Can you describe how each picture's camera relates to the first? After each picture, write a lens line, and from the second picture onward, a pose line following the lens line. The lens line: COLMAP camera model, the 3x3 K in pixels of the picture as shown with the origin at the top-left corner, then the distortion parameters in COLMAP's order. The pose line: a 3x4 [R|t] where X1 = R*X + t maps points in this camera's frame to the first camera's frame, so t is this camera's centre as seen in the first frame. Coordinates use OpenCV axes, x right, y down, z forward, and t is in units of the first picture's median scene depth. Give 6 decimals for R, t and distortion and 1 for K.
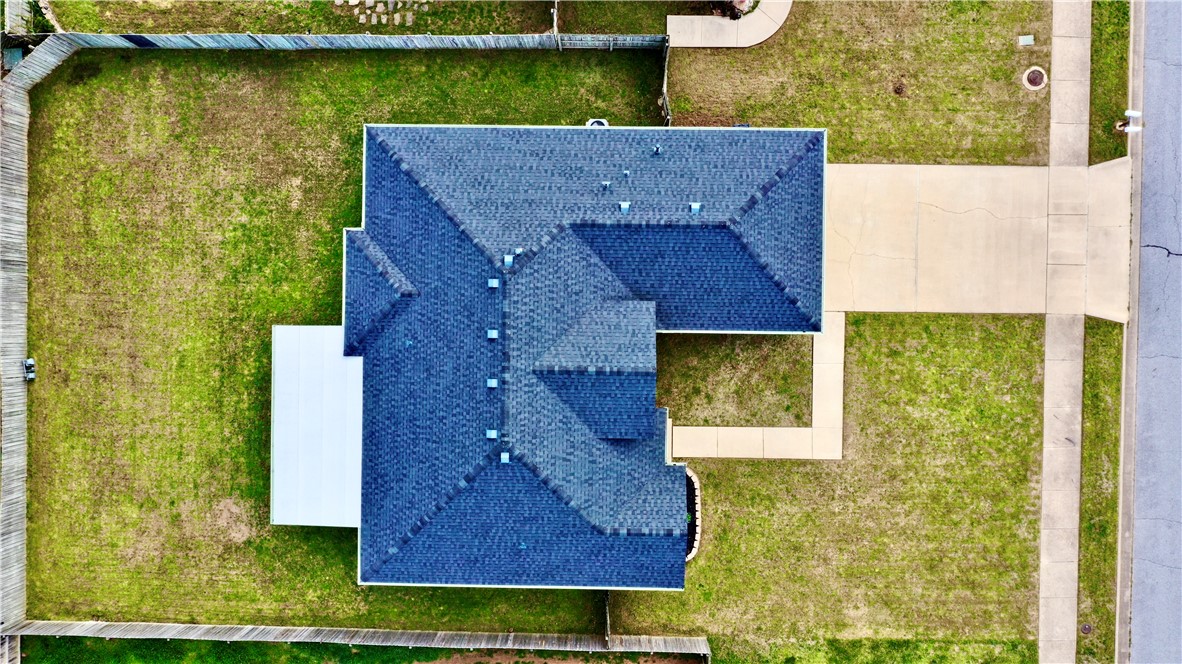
lens RADIAL K [[927.2, 0, 591.0], [0, 927.2, 332.0], [0, 0, 1]] dist [-0.003590, 0.002889]
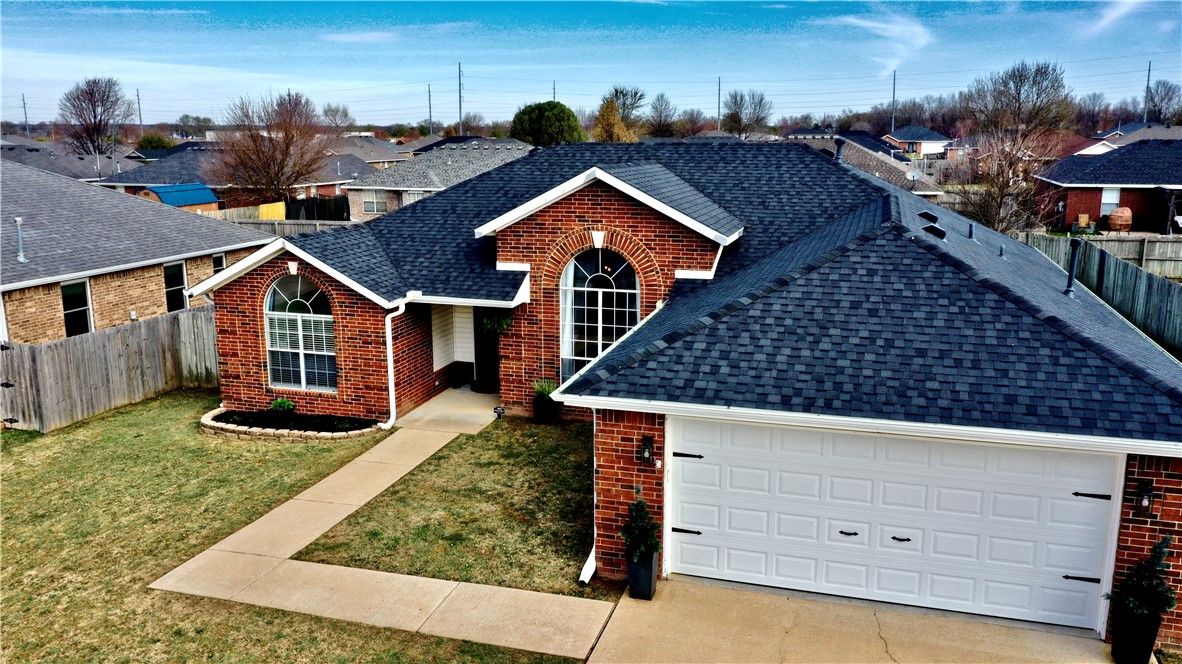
lens RADIAL K [[927.2, 0, 591.0], [0, 927.2, 332.0], [0, 0, 1]] dist [-0.003590, 0.002889]
pose [[-0.286019, 0.221053, -0.932378, 0.505748], [-0.958219, -0.062868, 0.279042, -0.093294], [0.003067, 0.973233, 0.229799, 0.842914]]
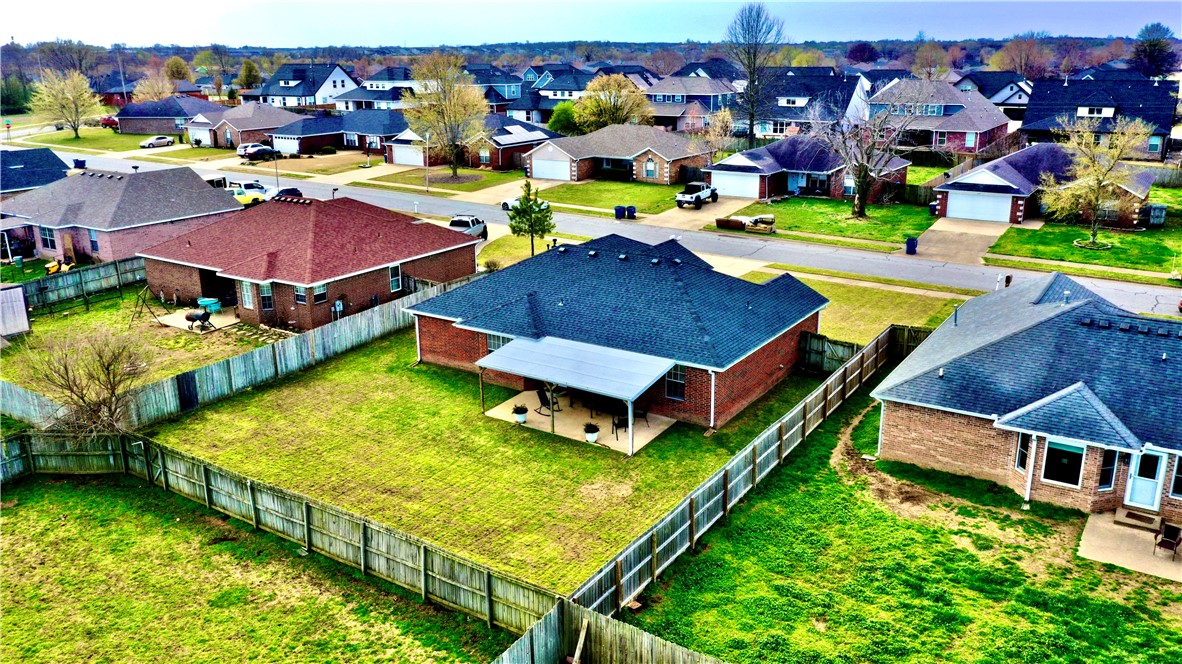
lens RADIAL K [[927.2, 0, 591.0], [0, 927.2, 332.0], [0, 0, 1]] dist [-0.003590, 0.002889]
pose [[0.539646, -0.238617, 0.807368, -1.096754], [0.841888, 0.150168, -0.518337, 0.641126], [0.002443, 0.959433, 0.281927, 0.627773]]
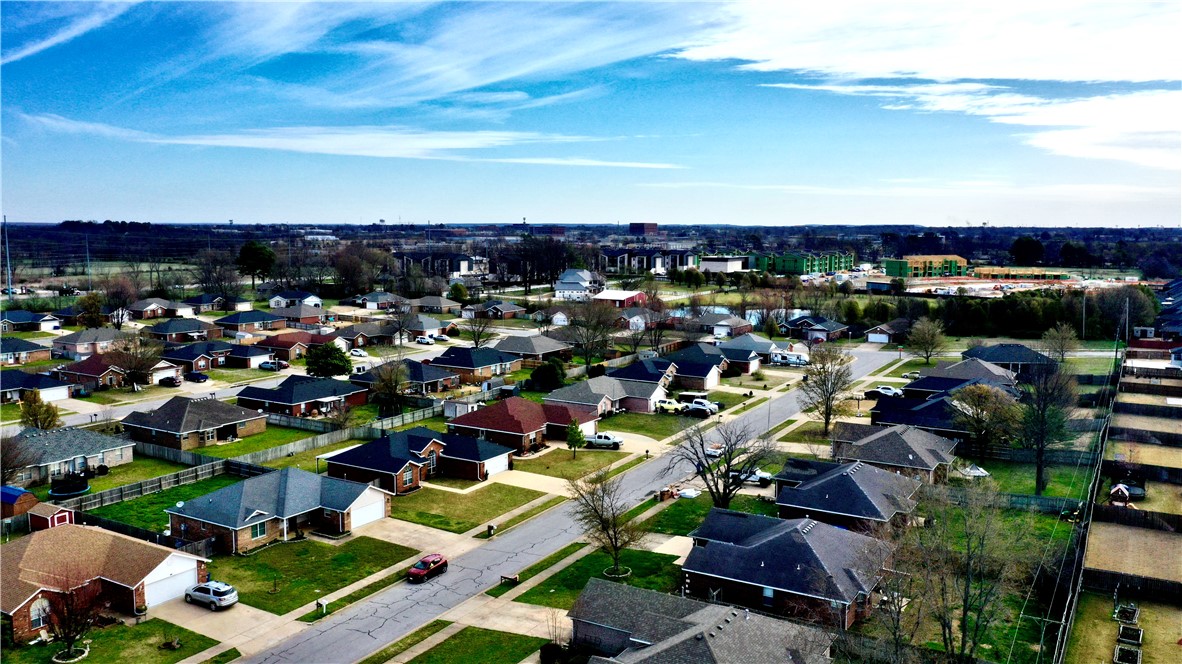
lens RADIAL K [[927.2, 0, 591.0], [0, 927.2, 332.0], [0, 0, 1]] dist [-0.003590, 0.002889]
pose [[0.865758, 0.077804, -0.494379, 2.046872], [-0.500054, 0.094515, -0.860821, 2.439293], [-0.020250, 0.992478, 0.120733, 0.120390]]
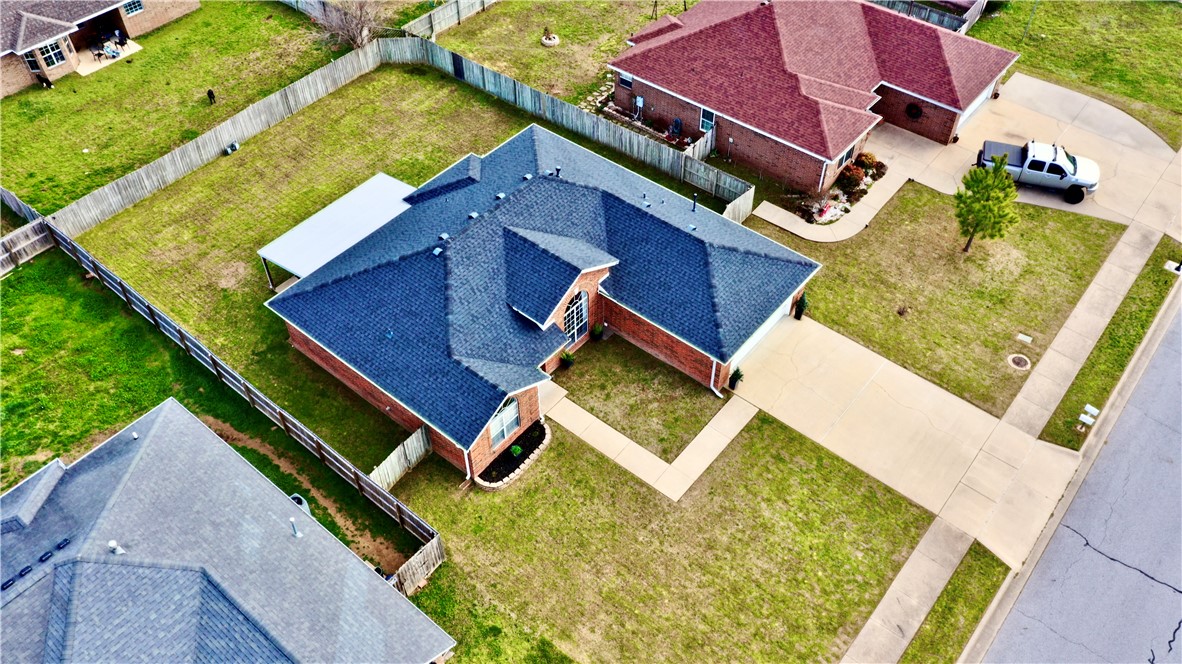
lens RADIAL K [[941.1, 0, 586.8], [0, 941.1, 329.4], [0, 0, 1]] dist [-0.000061, -0.002063]
pose [[0.776744, 0.468437, -0.420994, 0.528496], [-0.629745, 0.567554, -0.530380, 0.616716], [-0.009512, 0.677089, 0.735840, 0.154413]]
